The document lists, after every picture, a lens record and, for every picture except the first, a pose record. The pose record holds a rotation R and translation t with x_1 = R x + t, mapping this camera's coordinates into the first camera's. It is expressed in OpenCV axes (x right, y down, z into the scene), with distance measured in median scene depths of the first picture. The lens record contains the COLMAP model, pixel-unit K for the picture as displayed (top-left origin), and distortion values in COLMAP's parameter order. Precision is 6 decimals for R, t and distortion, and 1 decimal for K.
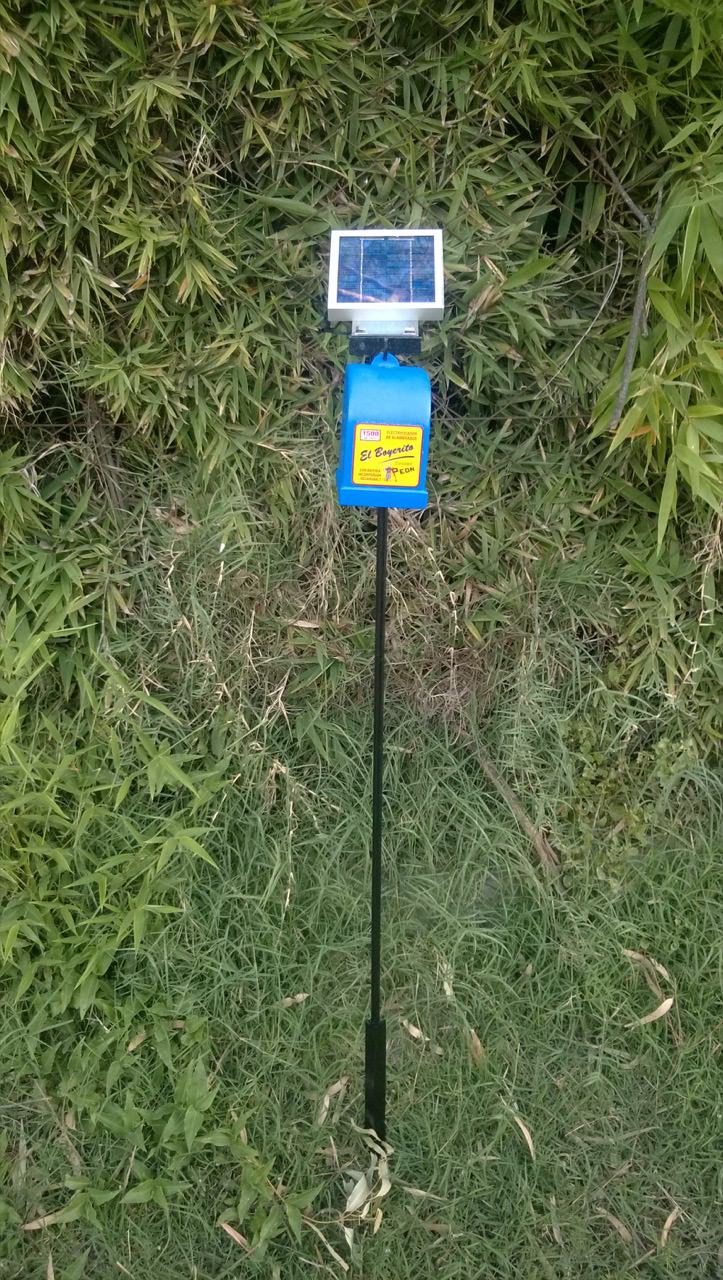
lens RADIAL K [[998.0, 0, 361.5], [0, 998.0, 640.0], [0, 0, 1]] dist [0.055639, -0.170474]
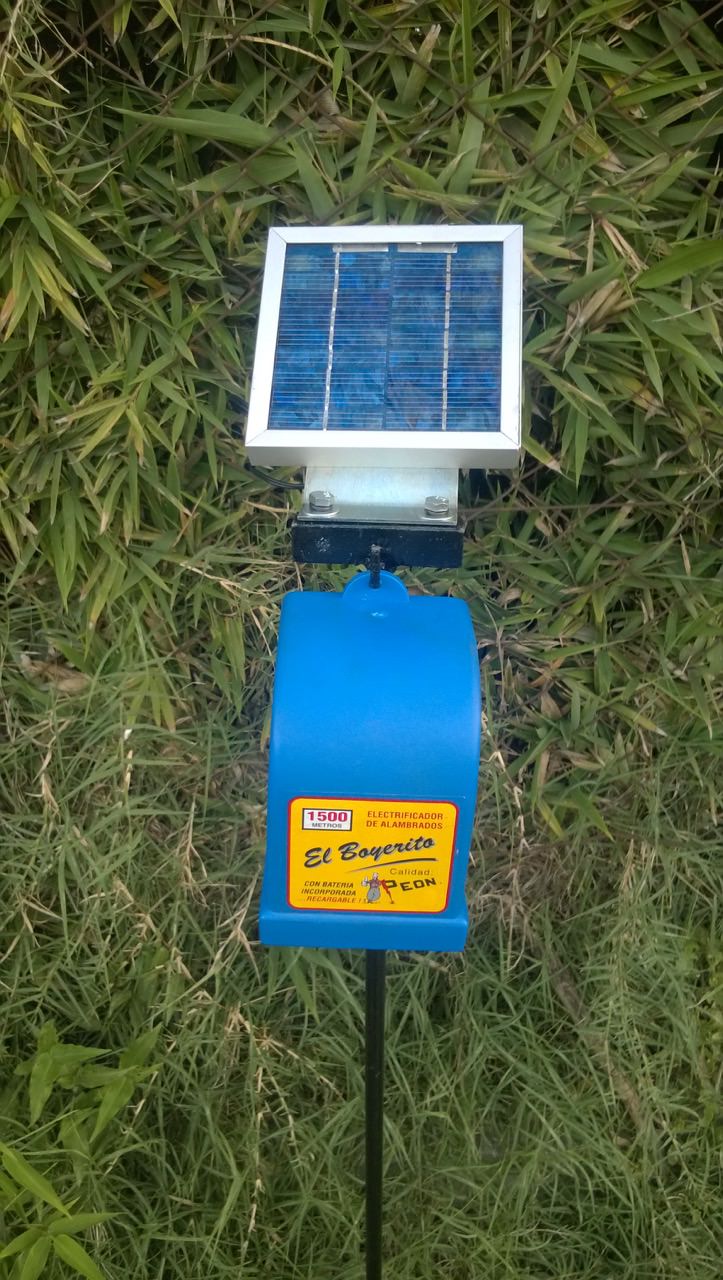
lens RADIAL K [[998.0, 0, 361.5], [0, 998.0, 640.0], [0, 0, 1]] dist [0.055639, -0.170474]
pose [[0.998088, 0.019759, -0.058565, 0.033604], [-0.010055, 0.986810, 0.161573, -0.255667], [0.060985, -0.160675, 0.985122, 0.458773]]
